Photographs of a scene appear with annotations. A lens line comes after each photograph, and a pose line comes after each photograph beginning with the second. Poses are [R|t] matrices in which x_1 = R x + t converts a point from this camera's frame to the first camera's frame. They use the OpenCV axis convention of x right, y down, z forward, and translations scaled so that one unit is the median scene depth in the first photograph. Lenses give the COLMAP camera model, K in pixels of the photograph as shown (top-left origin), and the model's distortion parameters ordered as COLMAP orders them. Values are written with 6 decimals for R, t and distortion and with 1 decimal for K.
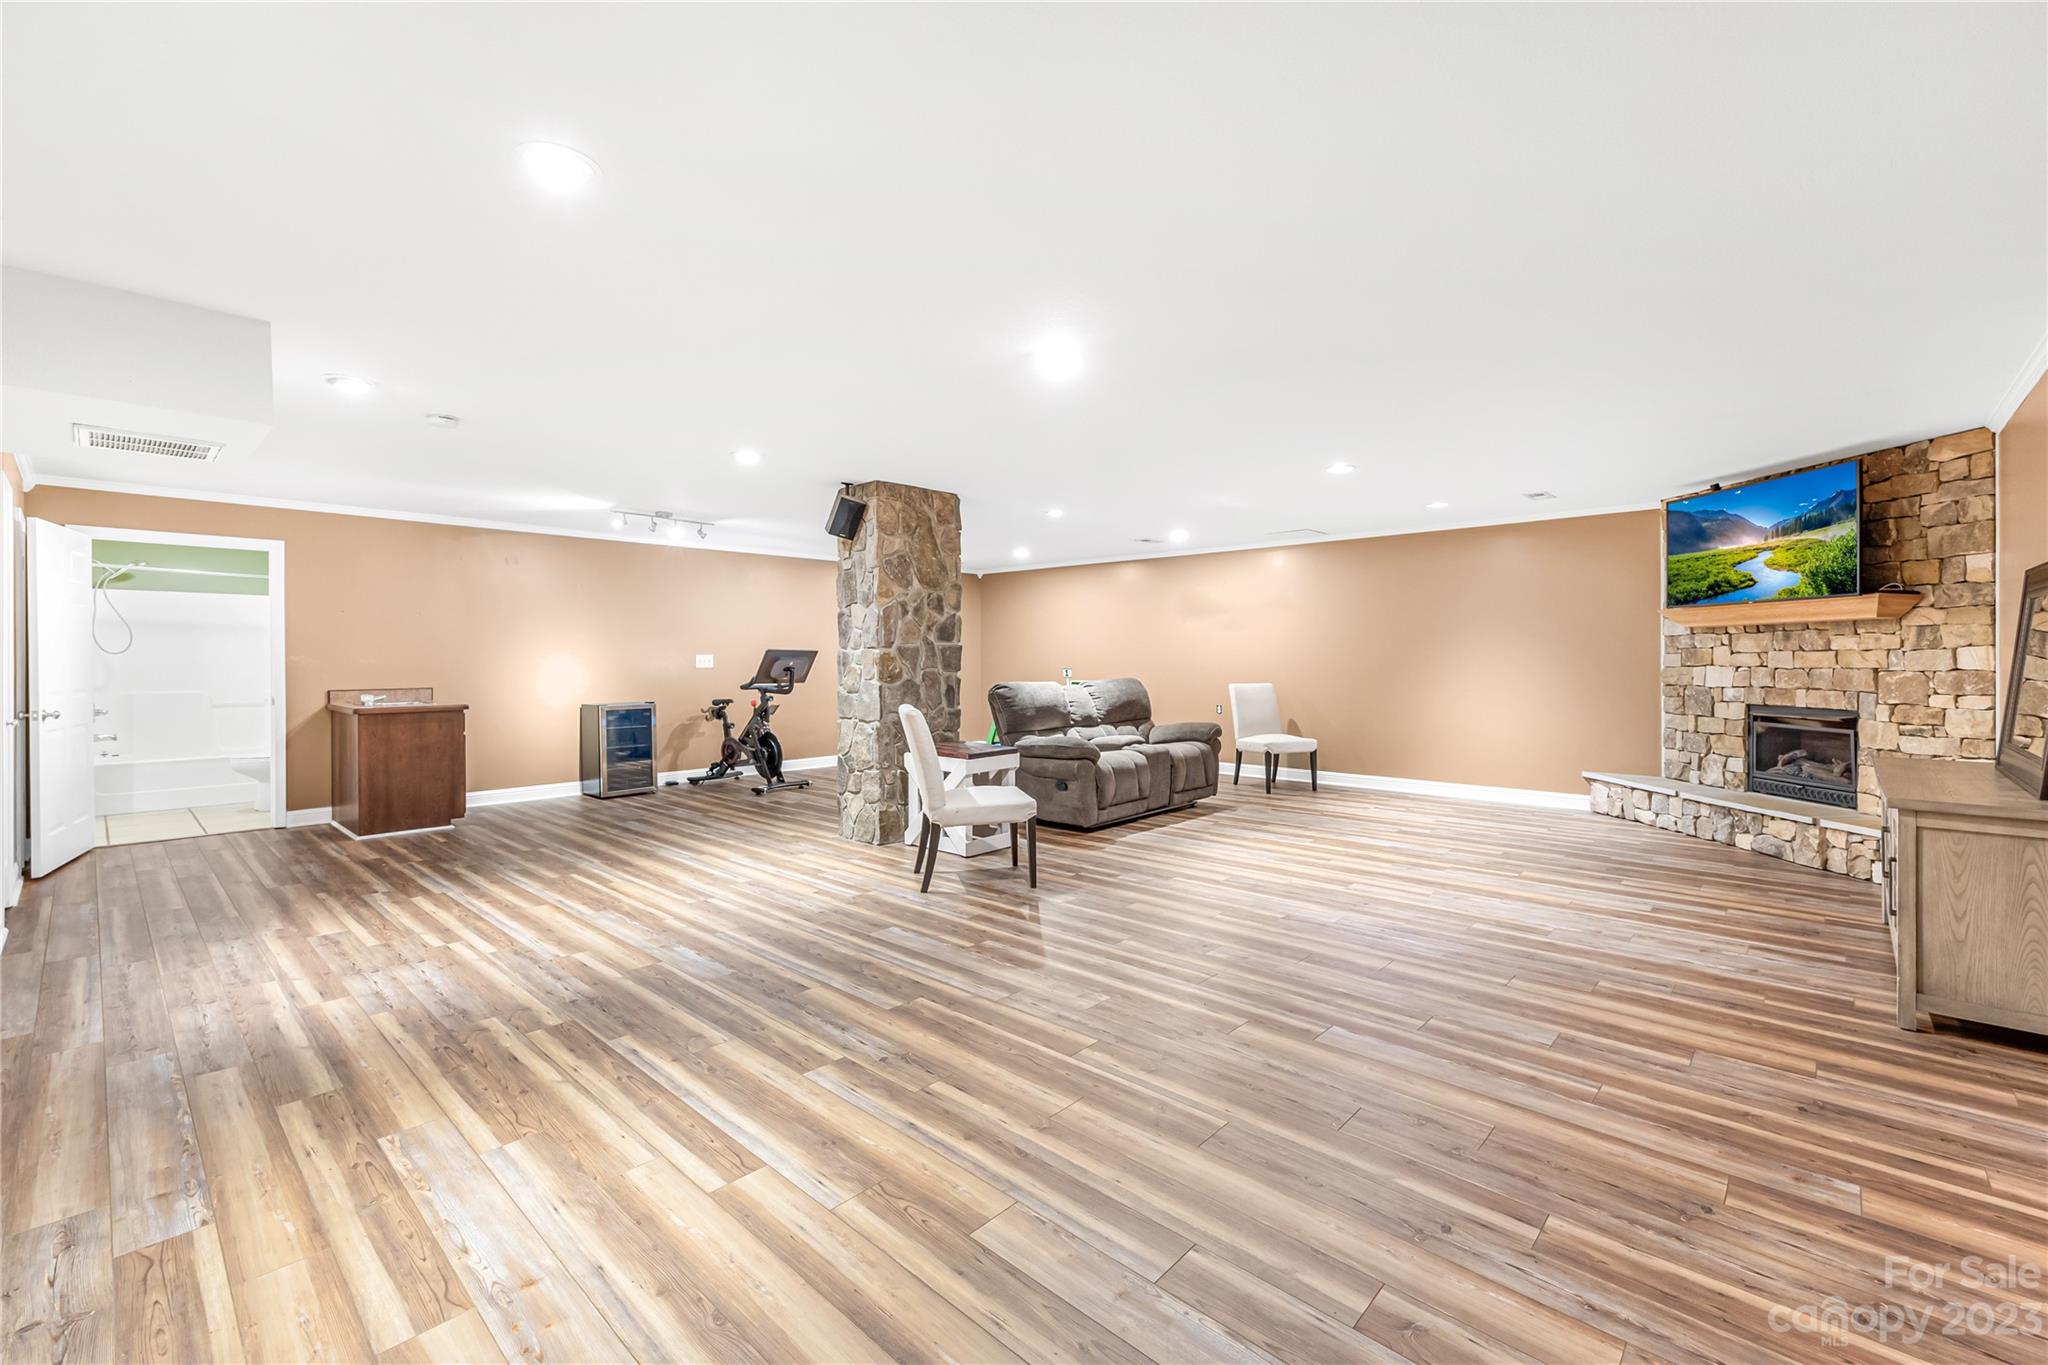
lens RADIAL K [[842.0, 0, 1031.8], [0, 842.0, 669.2], [0, 0, 1]] dist [0.001761, 0.000077]
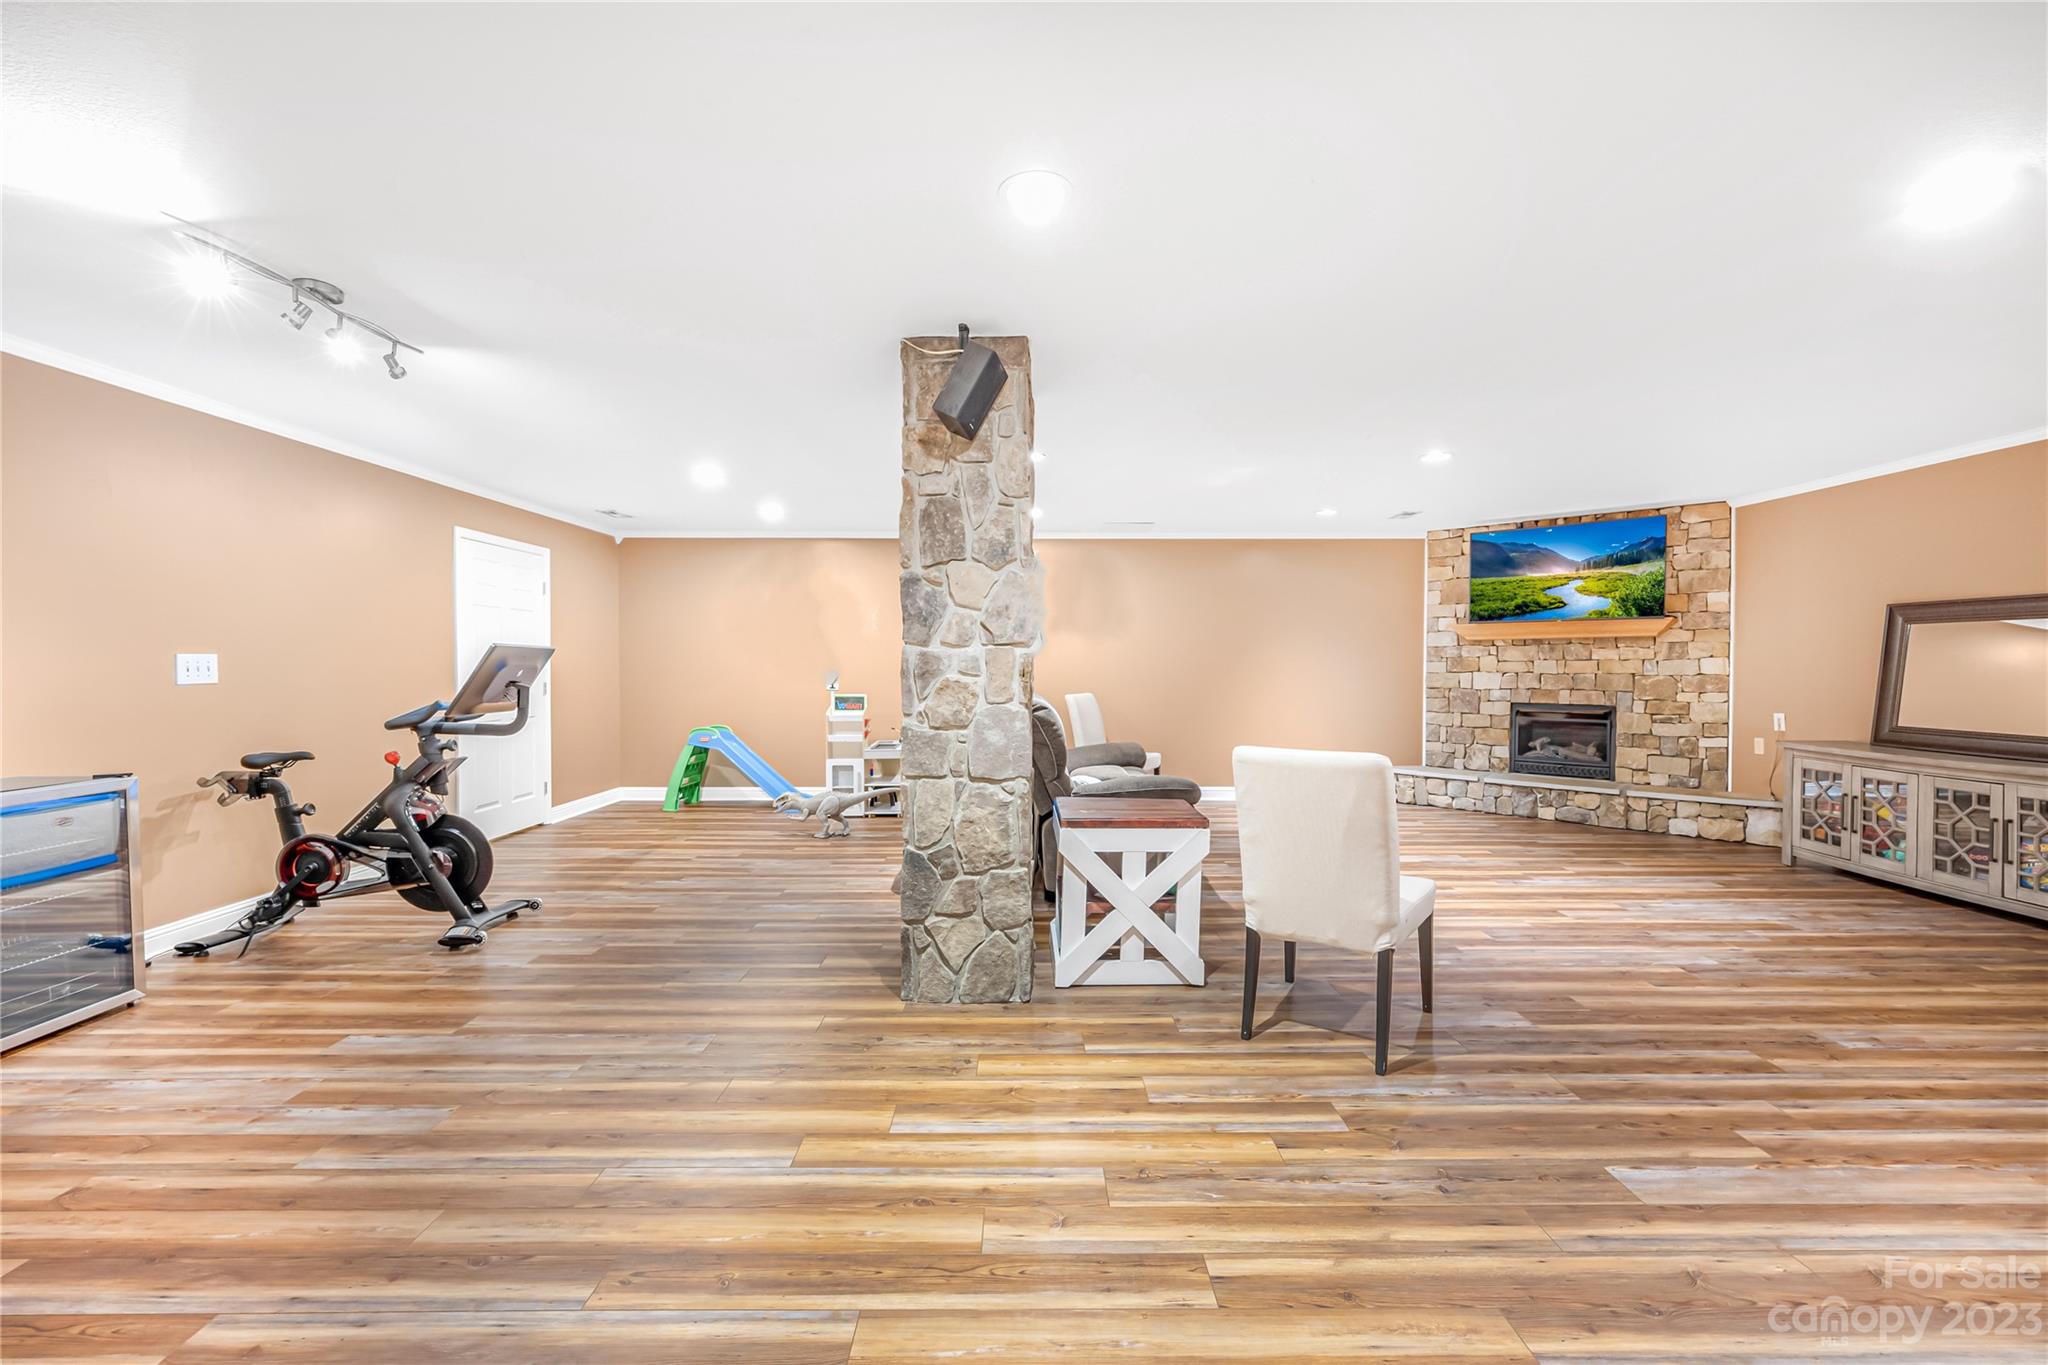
lens RADIAL K [[842.0, 0, 1021.8], [0, 842.0, 683.9], [0, 0, 1]] dist [0.001761, 0.000077]
pose [[0.743580, -0.013380, 0.668513, -0.554864], [0.006623, 0.999898, 0.012645, -0.006969], [-0.668614, -0.004975, 0.743593, 0.595483]]
